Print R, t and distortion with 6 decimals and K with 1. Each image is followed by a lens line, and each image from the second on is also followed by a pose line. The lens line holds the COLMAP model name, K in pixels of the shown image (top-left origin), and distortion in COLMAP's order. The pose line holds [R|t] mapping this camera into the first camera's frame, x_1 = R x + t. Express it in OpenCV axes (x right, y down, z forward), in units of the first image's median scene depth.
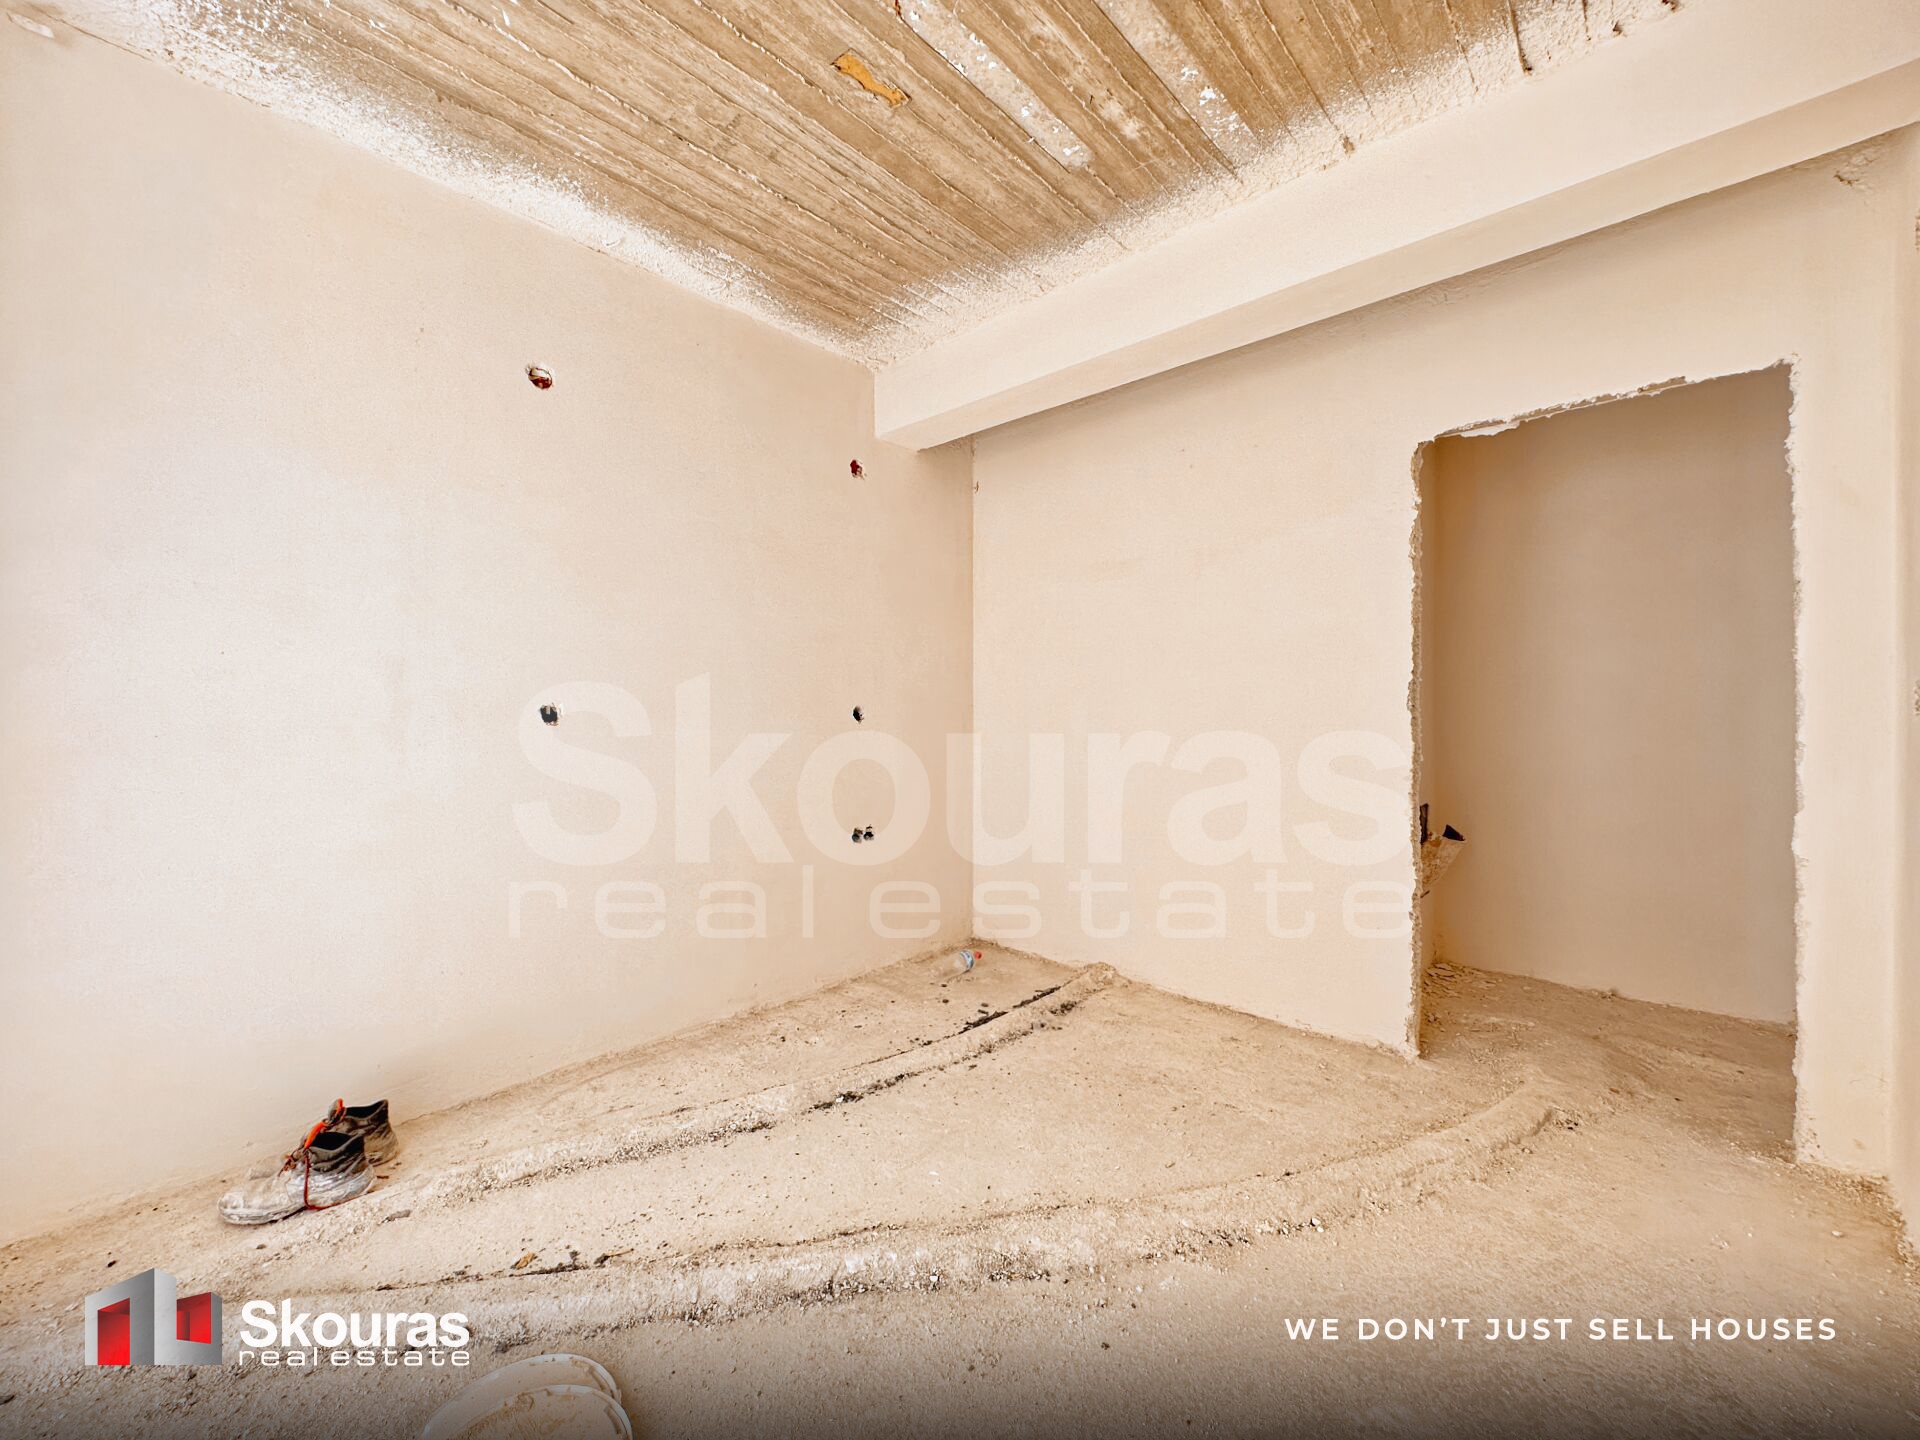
lens RADIAL K [[768.9, 0, 958.2], [0, 768.9, 719.0], [0, 0, 1]] dist [0.001255, 0.000204]
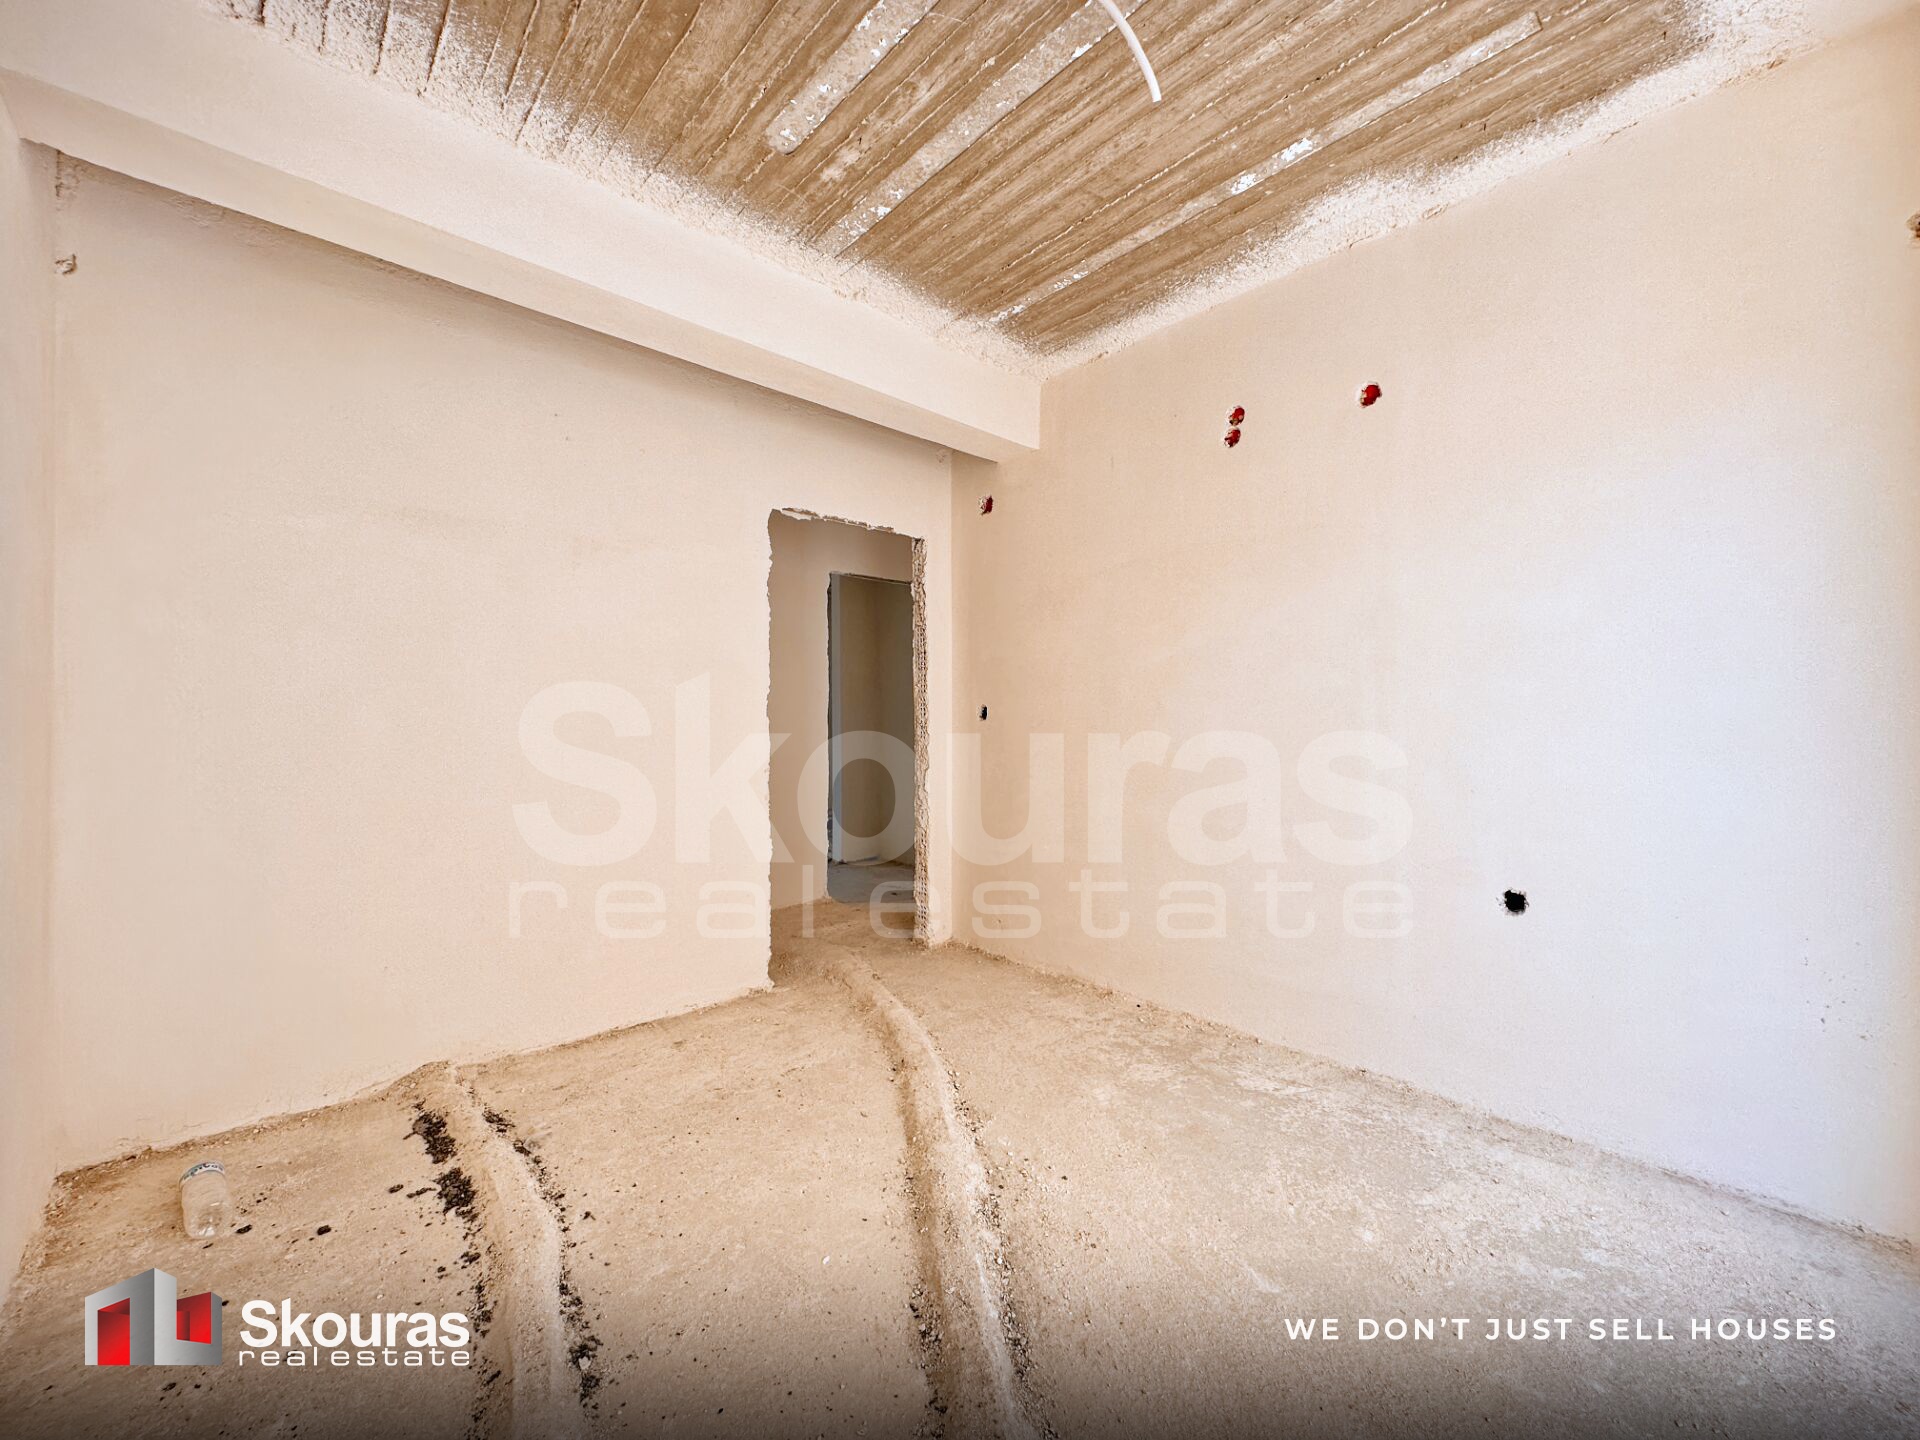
lens RADIAL K [[768.9, 0, 958.2], [0, 768.9, 719.0], [0, 0, 1]] dist [0.001255, 0.000204]
pose [[0.073994, -0.001770, 0.997257, -0.684868], [0.004828, 0.999987, 0.001416, -0.008317], [-0.997247, 0.004710, 0.074002, 0.618535]]
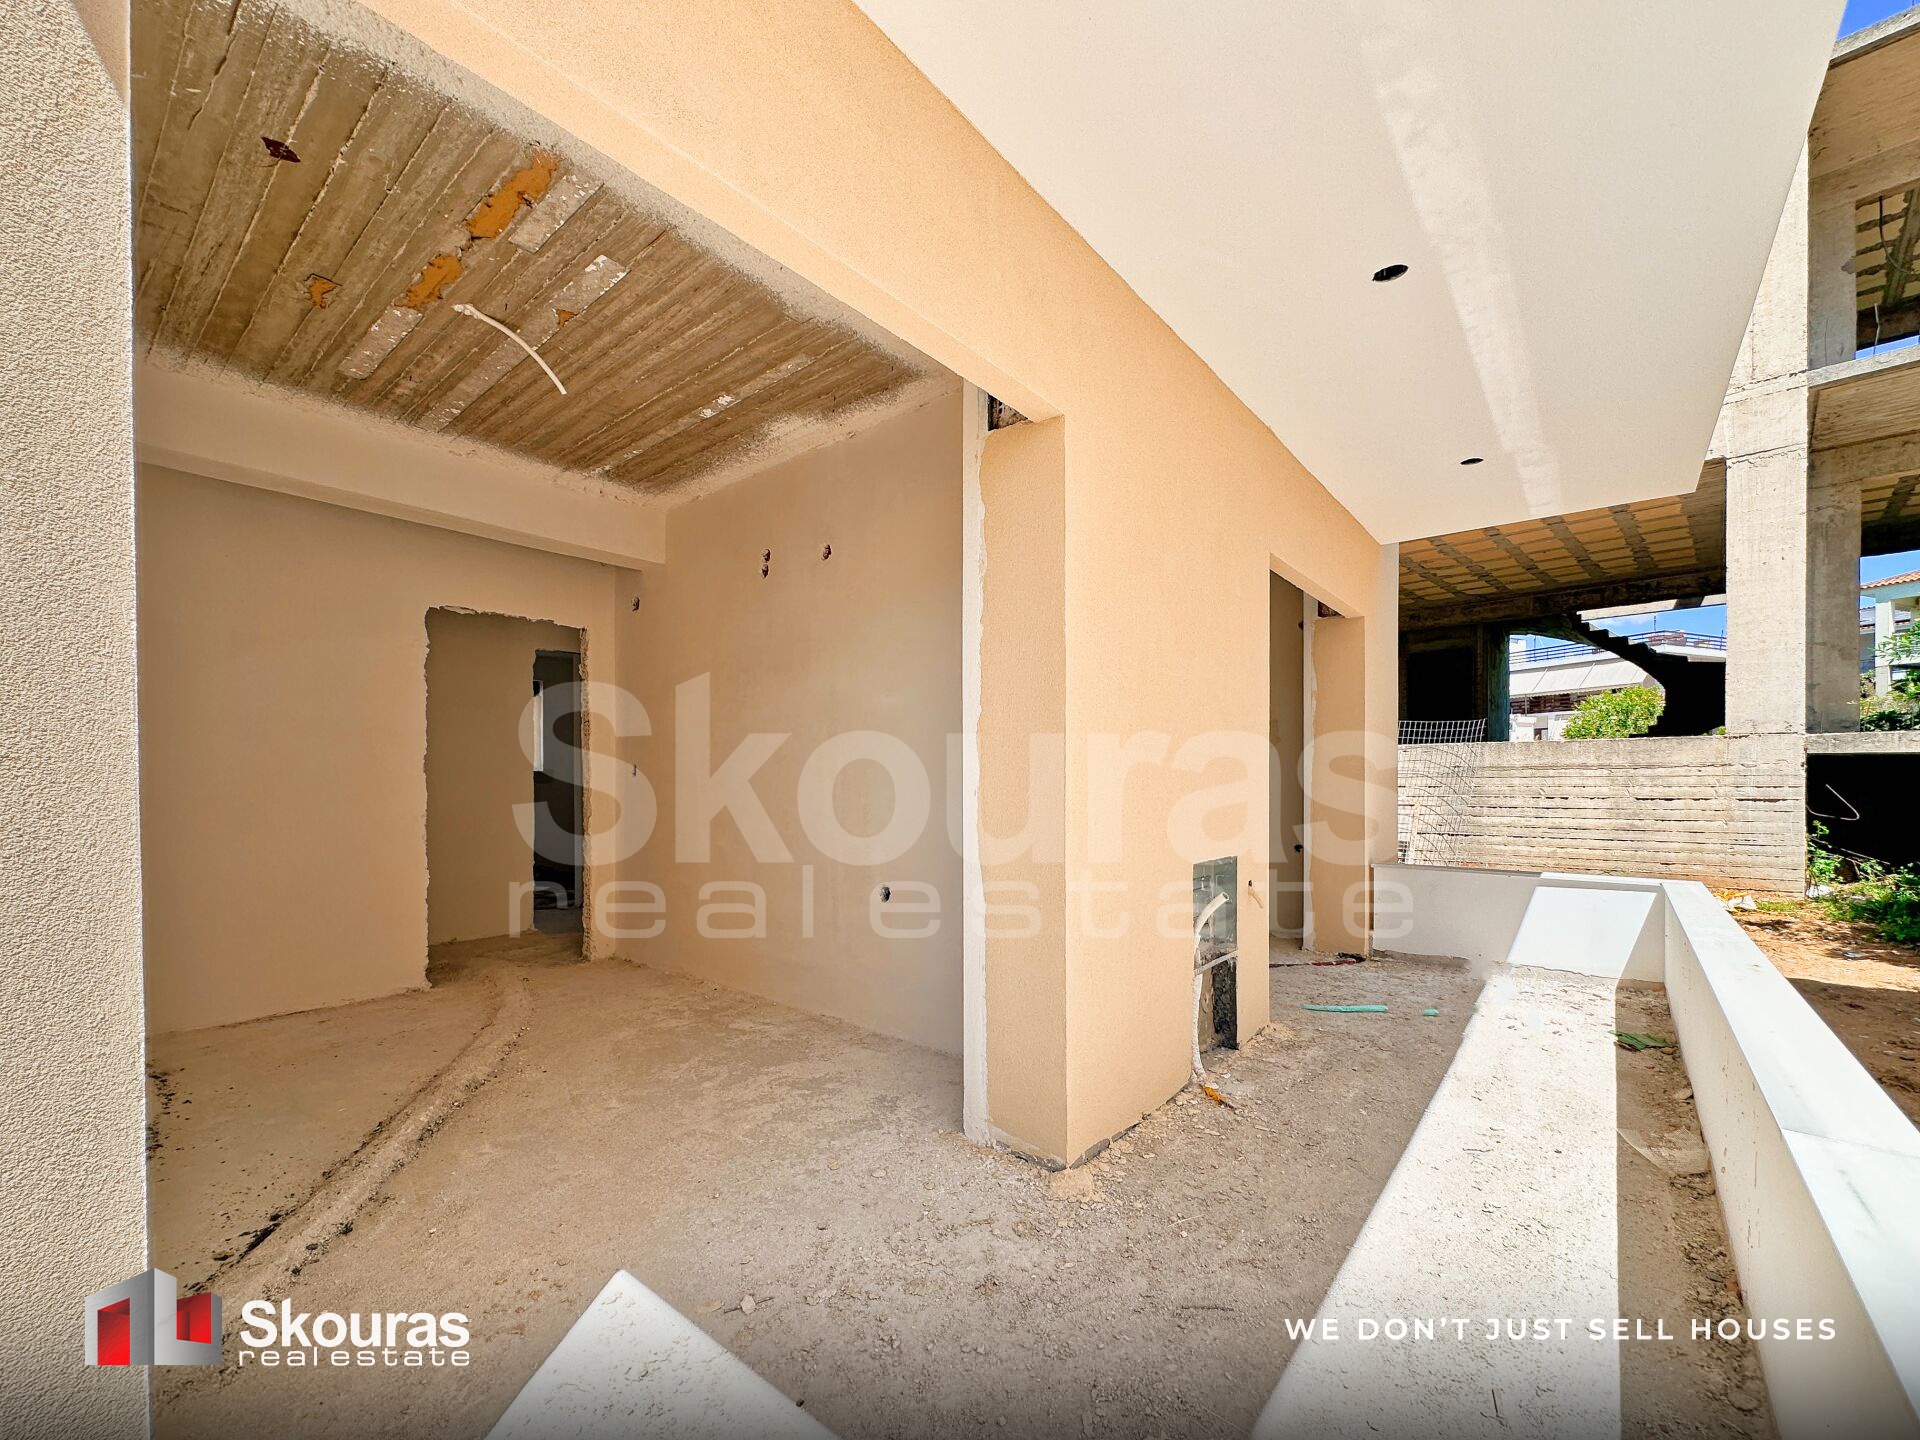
lens RADIAL K [[798.0, 0, 953.3], [0, 798.0, 785.0], [0, 0, 1]] dist [0.001622, 0.000149]
pose [[-0.054269, -0.006874, 0.998503, -1.176546], [0.002715, 0.999972, 0.007032, 0.005952], [-0.998523, 0.003093, -0.054249, -0.004187]]
